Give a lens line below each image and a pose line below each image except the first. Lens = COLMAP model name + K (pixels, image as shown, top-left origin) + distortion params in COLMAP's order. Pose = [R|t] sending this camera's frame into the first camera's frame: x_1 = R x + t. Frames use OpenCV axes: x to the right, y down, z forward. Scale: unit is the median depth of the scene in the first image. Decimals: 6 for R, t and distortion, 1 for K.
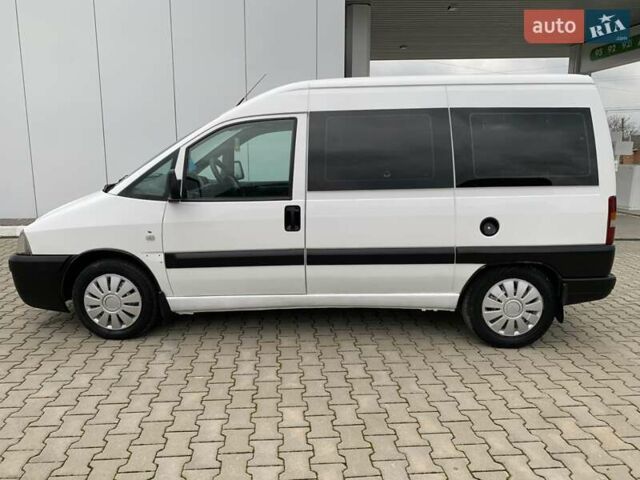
lens RADIAL K [[490.2, 0, 320.0], [0, 490.2, 240.0], [0, 0, 1]] dist [0.008550, -0.002200]
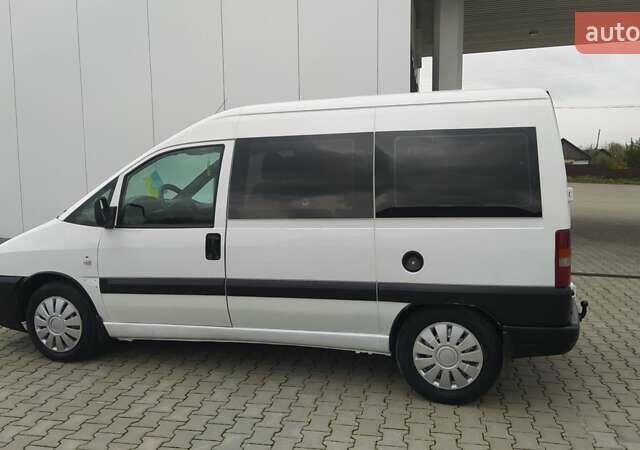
lens RADIAL K [[593.0, 0, 320.0], [0, 593.0, 225.0], [0, 0, 1]] dist [0.090529, -0.155996]
pose [[0.966956, 0.015044, -0.254501, 0.441023], [-0.035608, 0.996442, -0.076385, -0.003970], [0.252446, 0.082923, 0.964051, -0.092883]]
